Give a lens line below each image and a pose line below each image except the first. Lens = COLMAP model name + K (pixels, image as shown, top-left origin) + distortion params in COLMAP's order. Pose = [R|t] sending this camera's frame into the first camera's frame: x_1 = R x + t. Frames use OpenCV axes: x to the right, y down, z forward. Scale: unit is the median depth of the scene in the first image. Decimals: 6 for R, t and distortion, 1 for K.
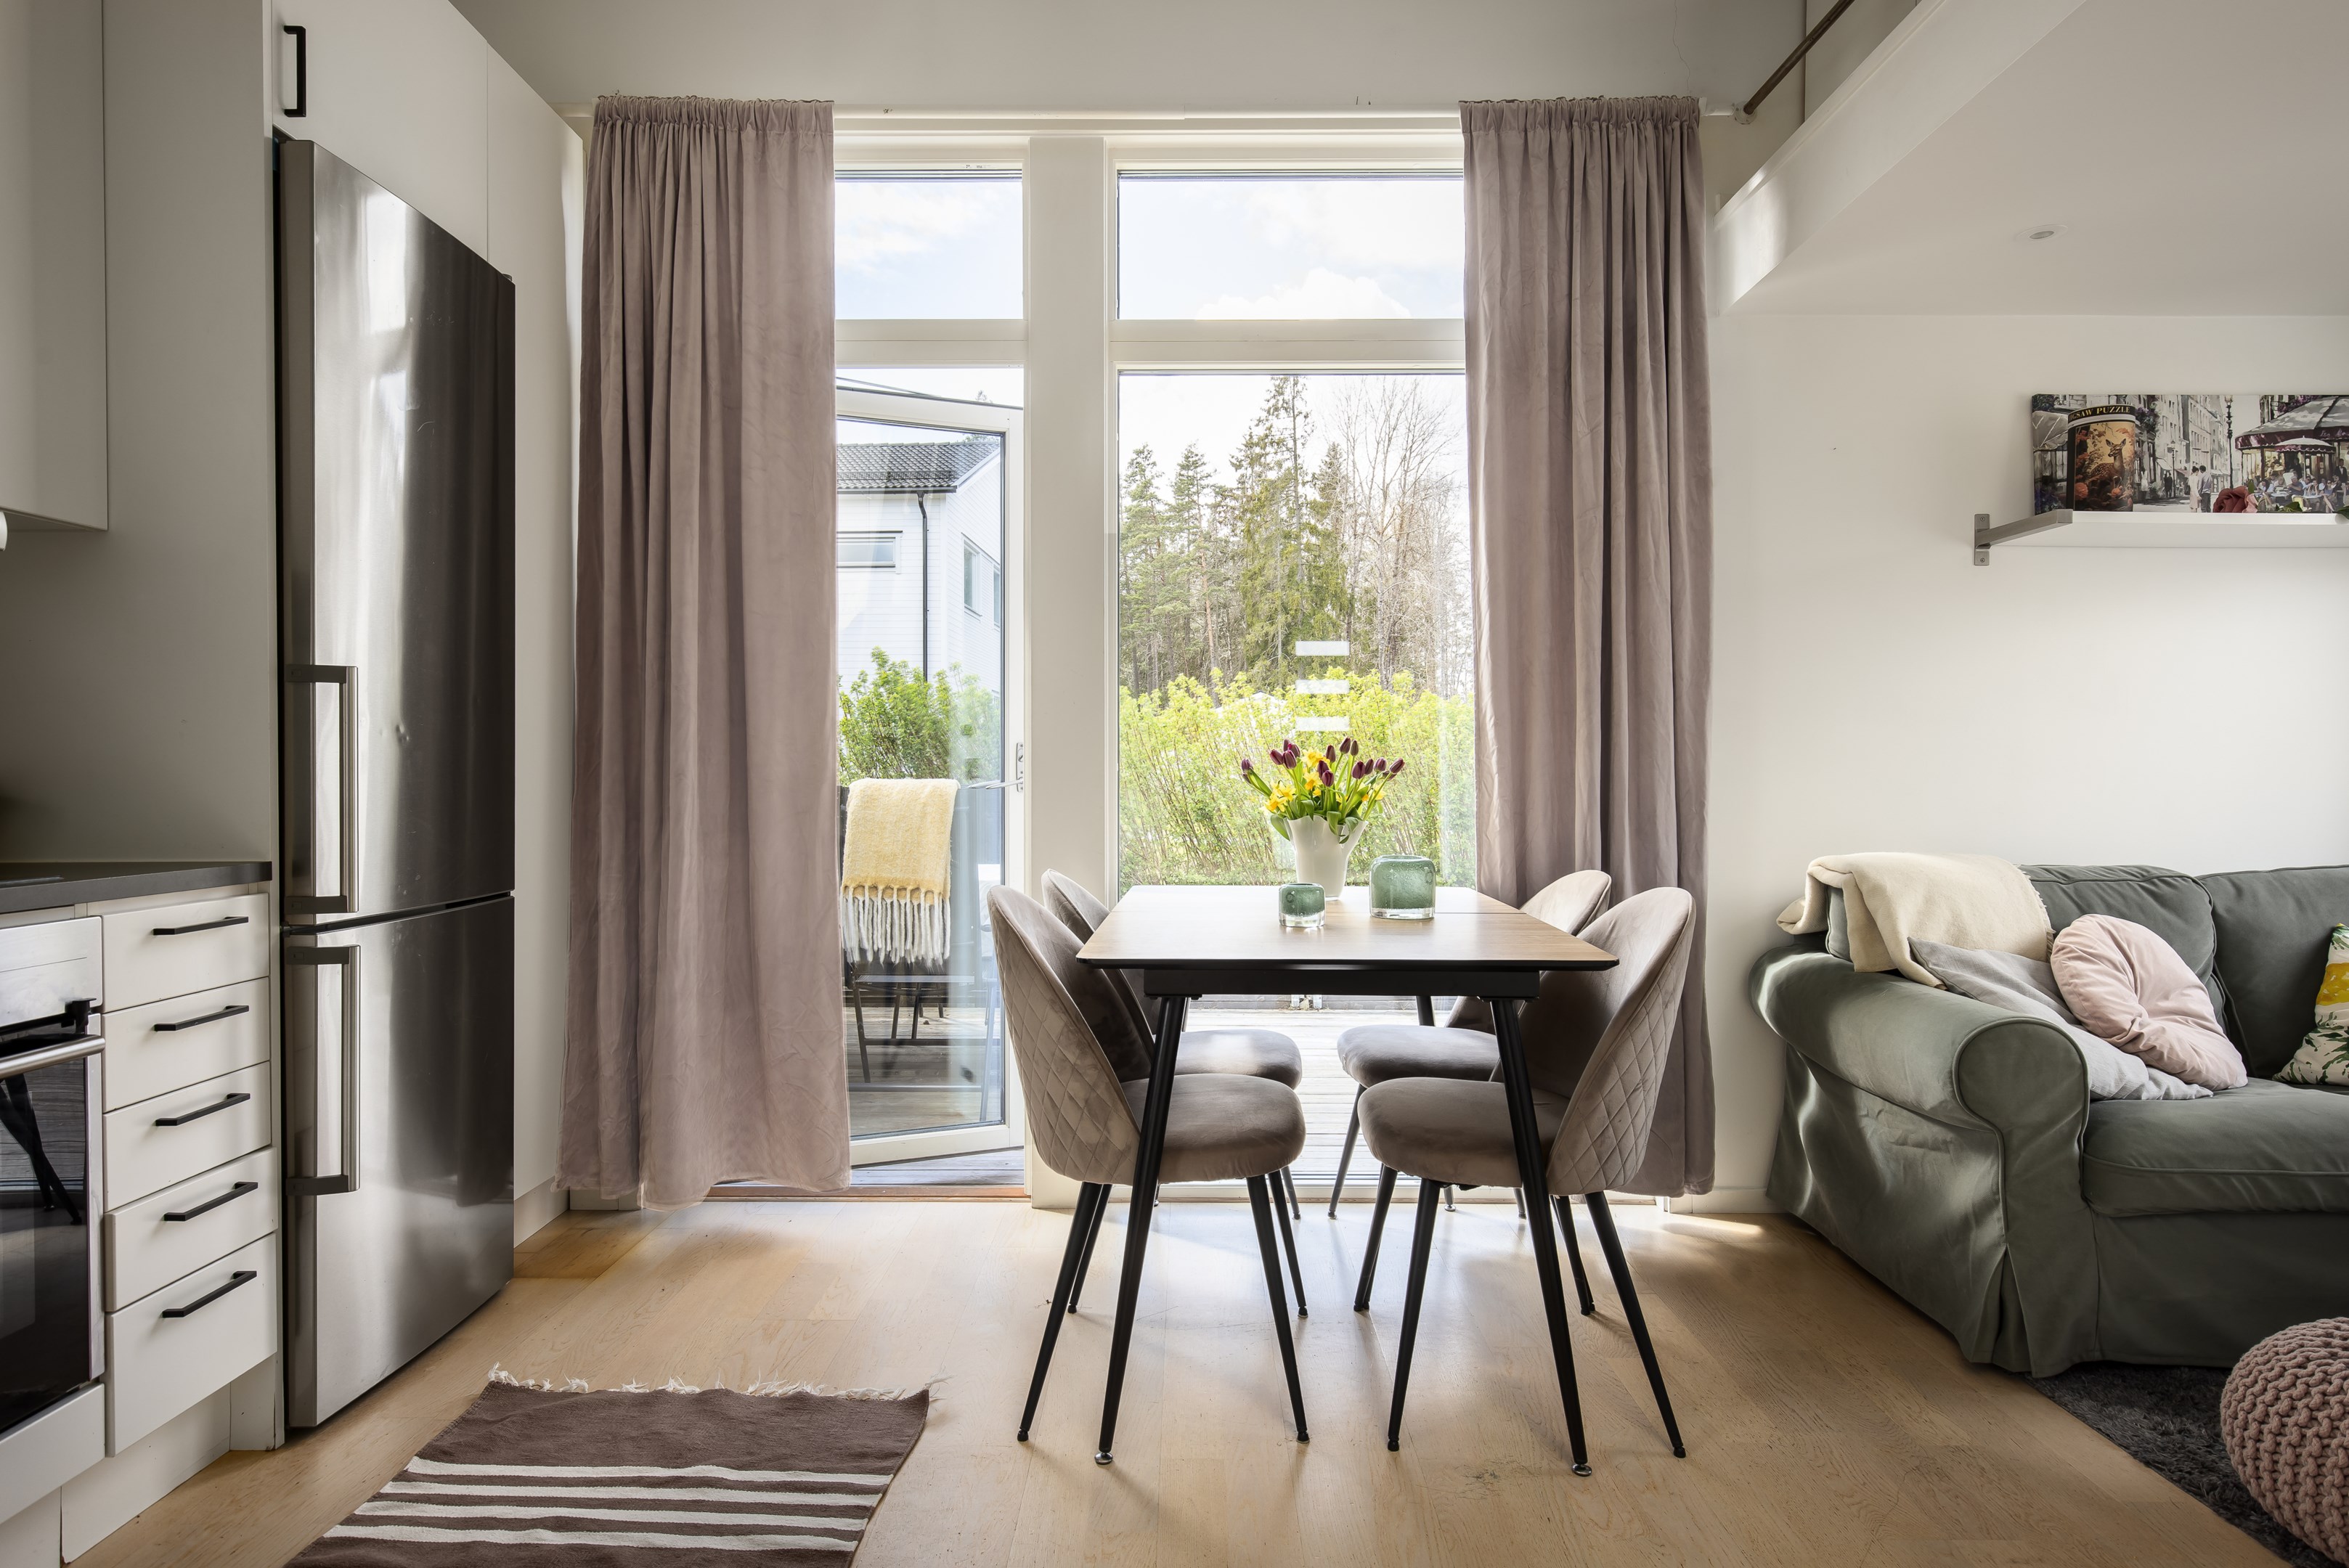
lens RADIAL K [[1288.0, 0, 1174.5], [0, 1288.0, 784.0], [0, 0, 1]] dist [-0.000436, 0.000437]
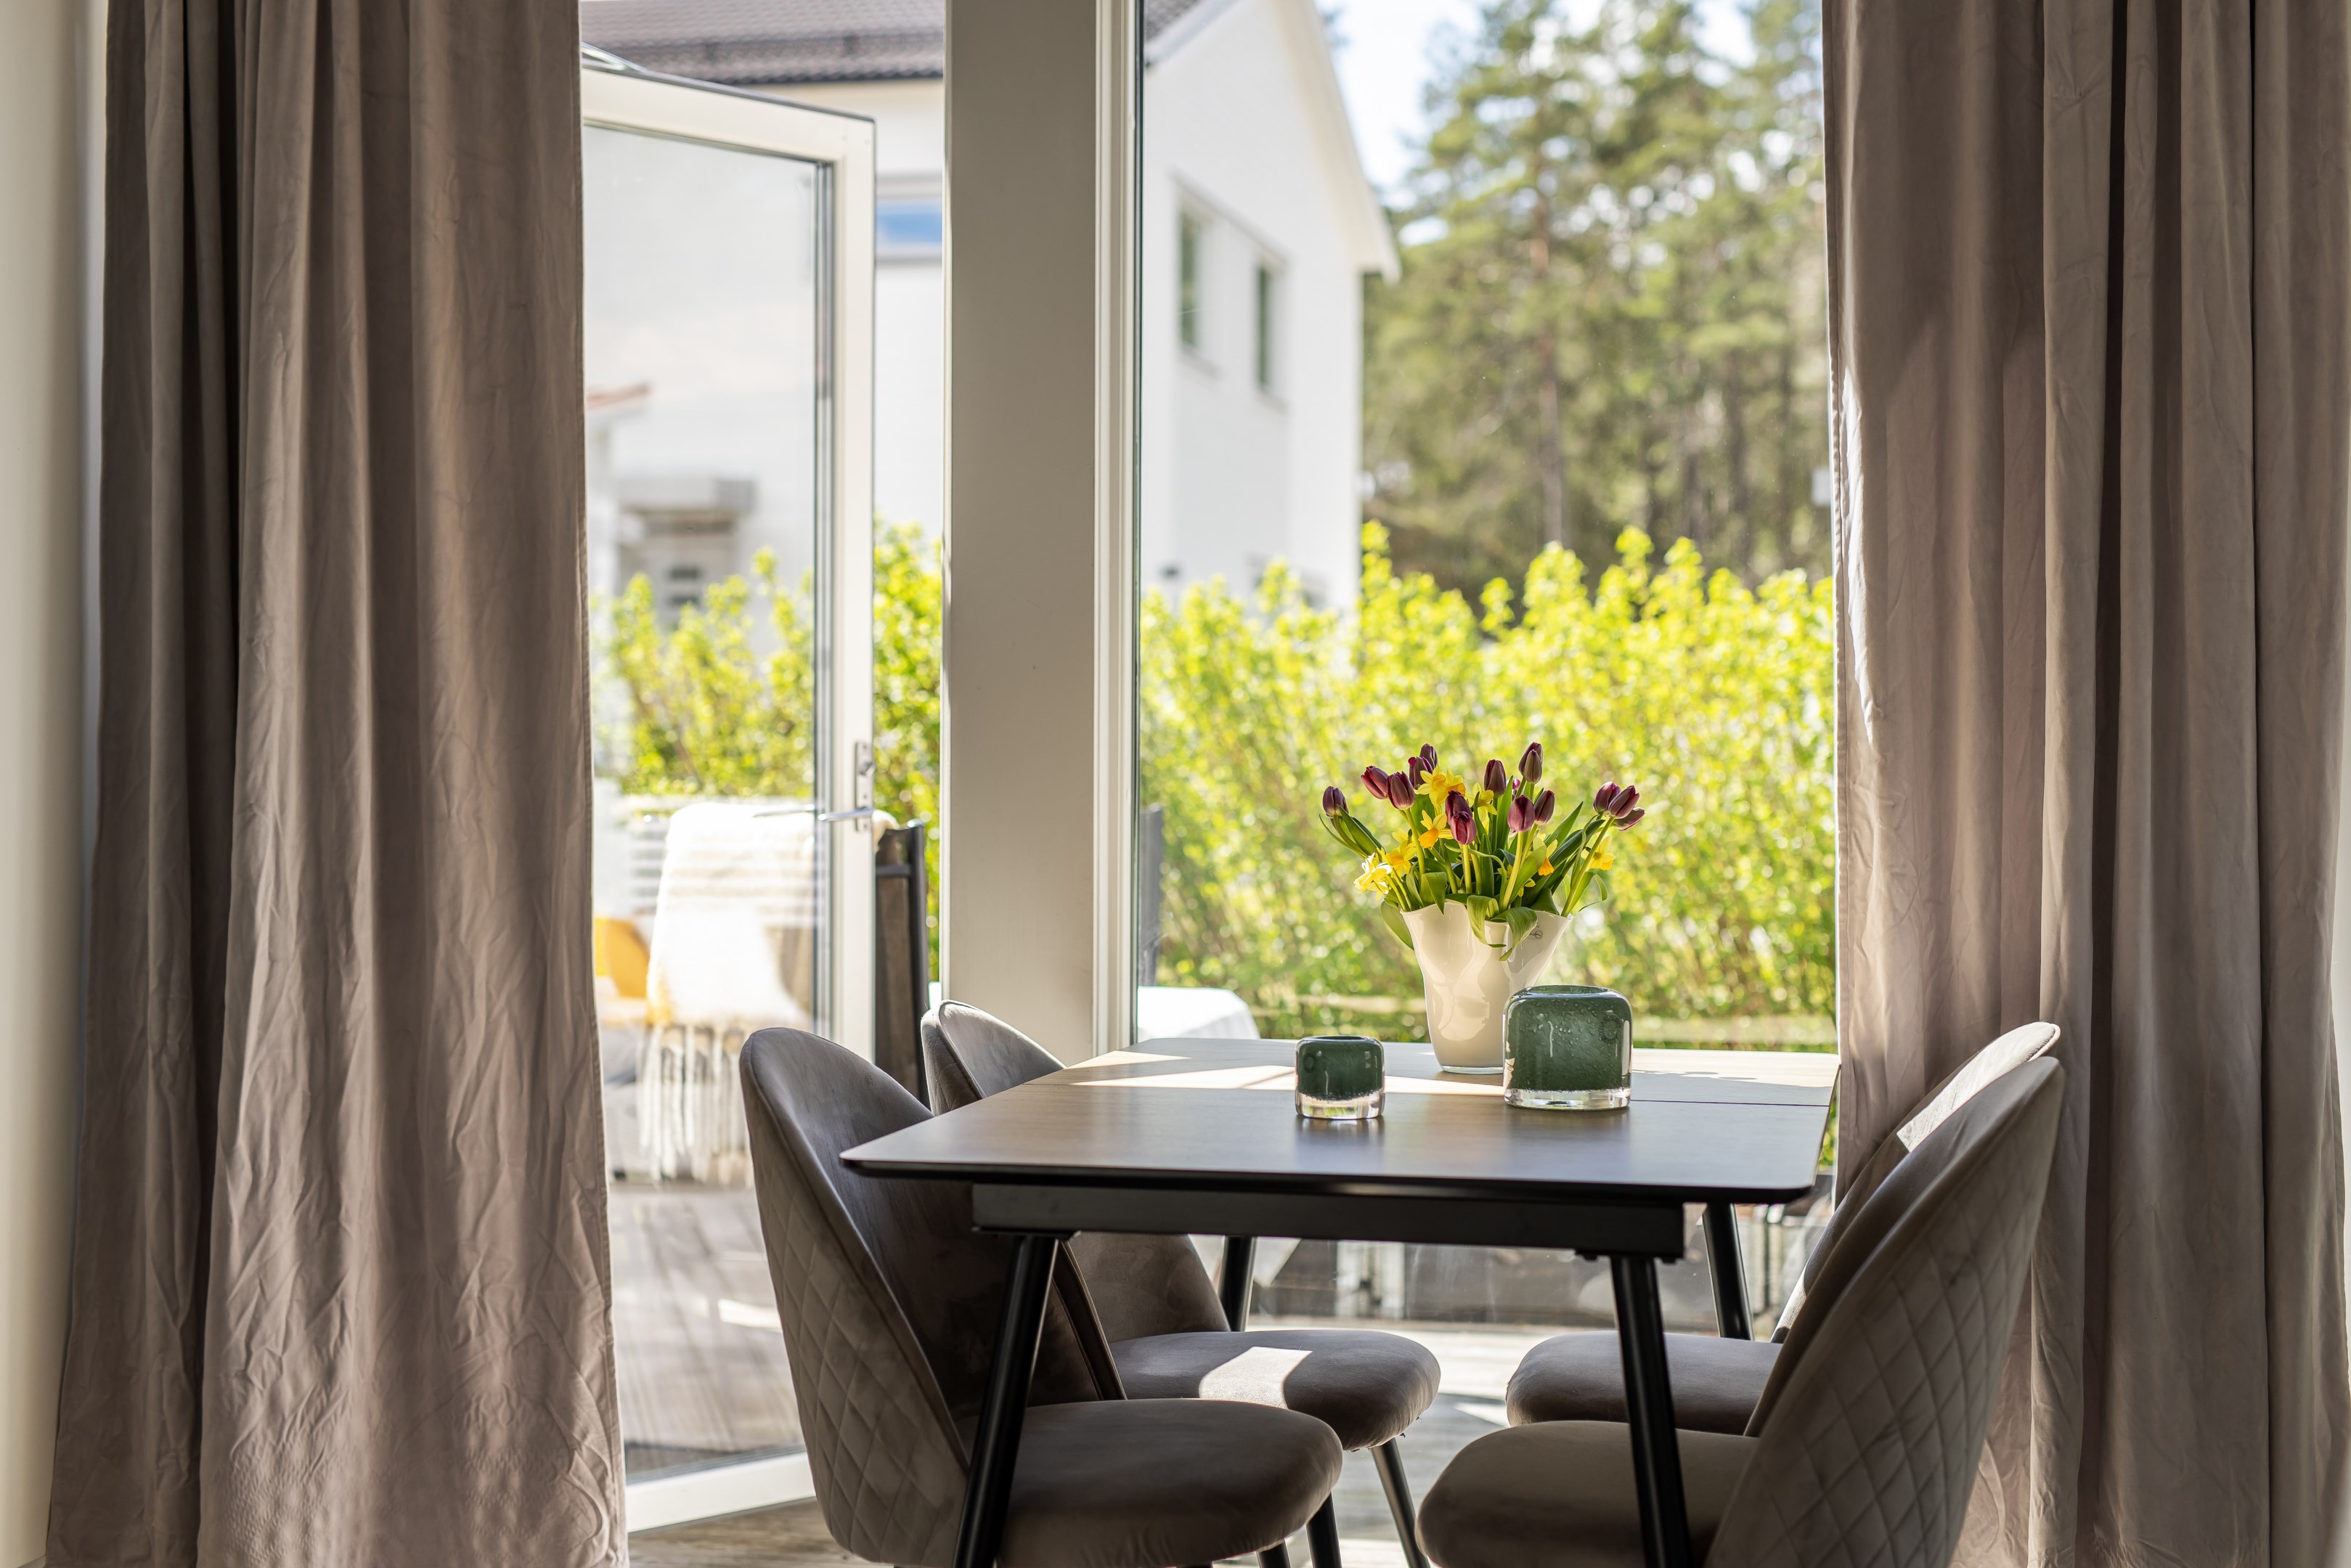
lens RADIAL K [[3301.2, 0, 1173.3], [0, 3301.2, 835.2], [0, 0, 1]] dist [-0.009108, 0.032688]
pose [[0.984951, 0.007084, -0.172686, 0.206366], [-0.004740, 0.999891, 0.013983, -0.017670], [0.172766, -0.012954, 0.984878, -0.259336]]
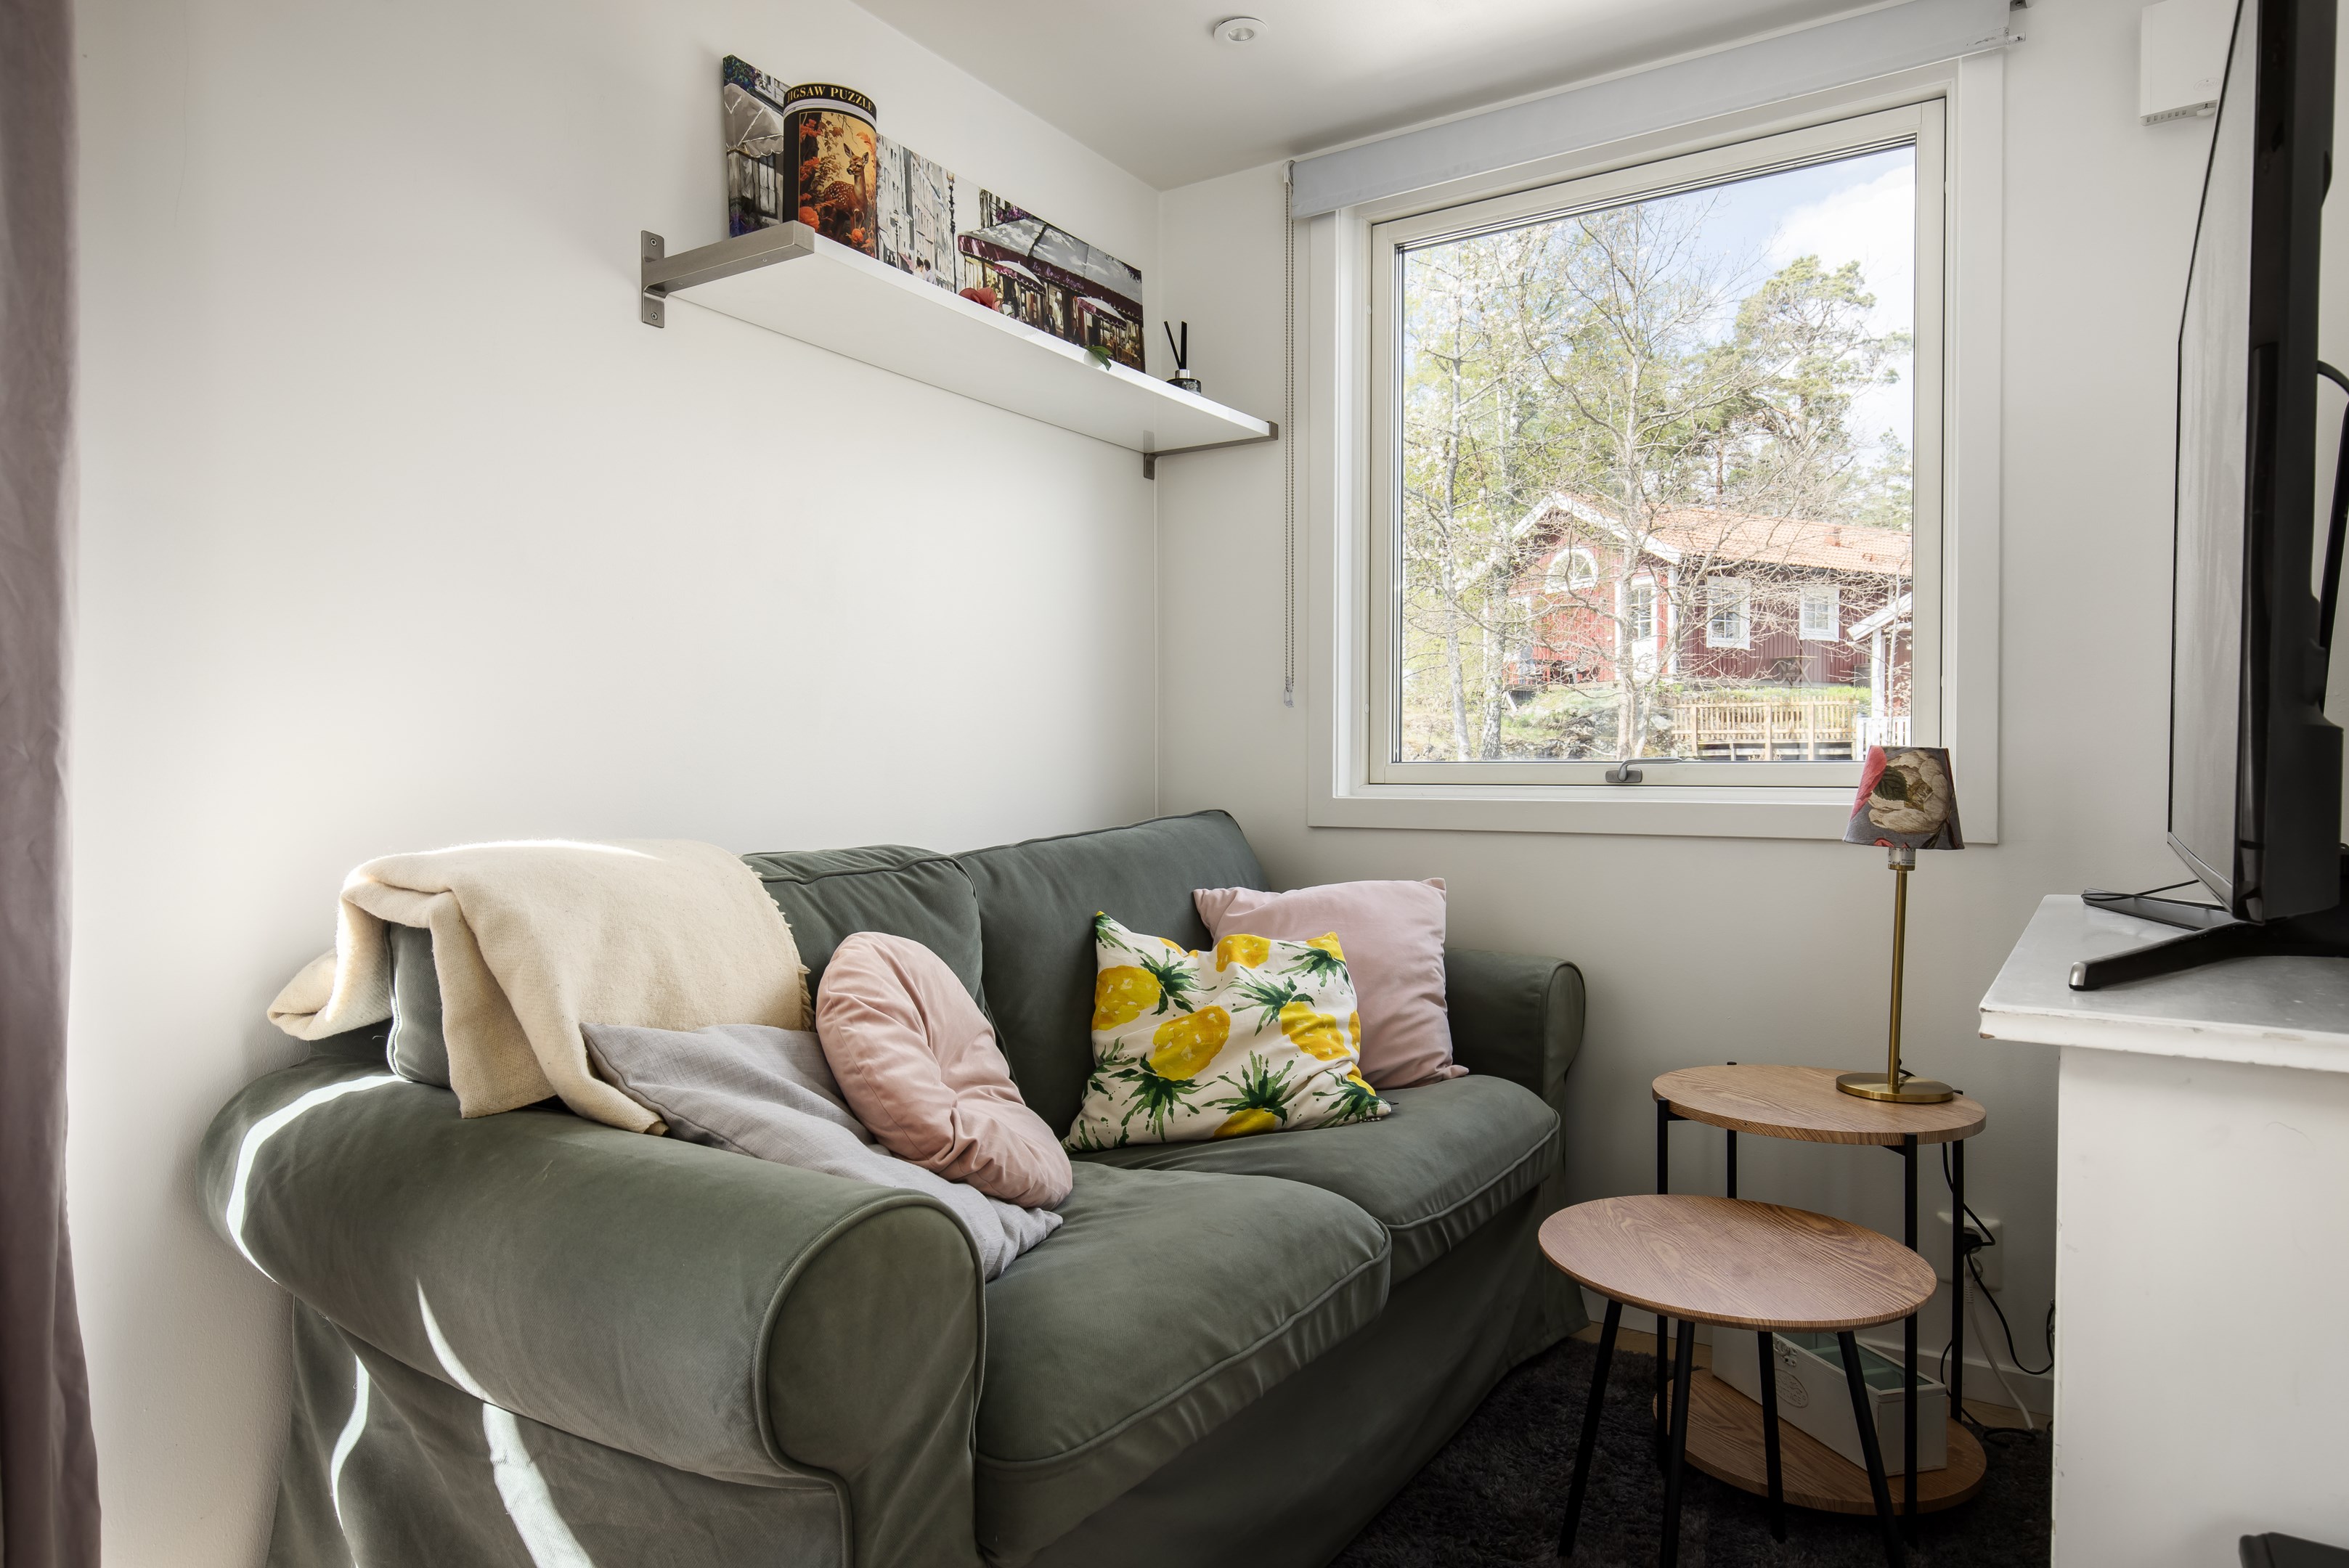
lens RADIAL K [[1421.2, 0, 1186.0], [0, 1421.2, 788.2], [0, 0, 1]] dist [0.000915, 0.000208]
pose [[0.530518, -0.011654, 0.847594, 0.233108], [0.008241, 0.999929, 0.008591, 0.029926], [-0.847634, 0.002427, 0.530576, 0.497276]]
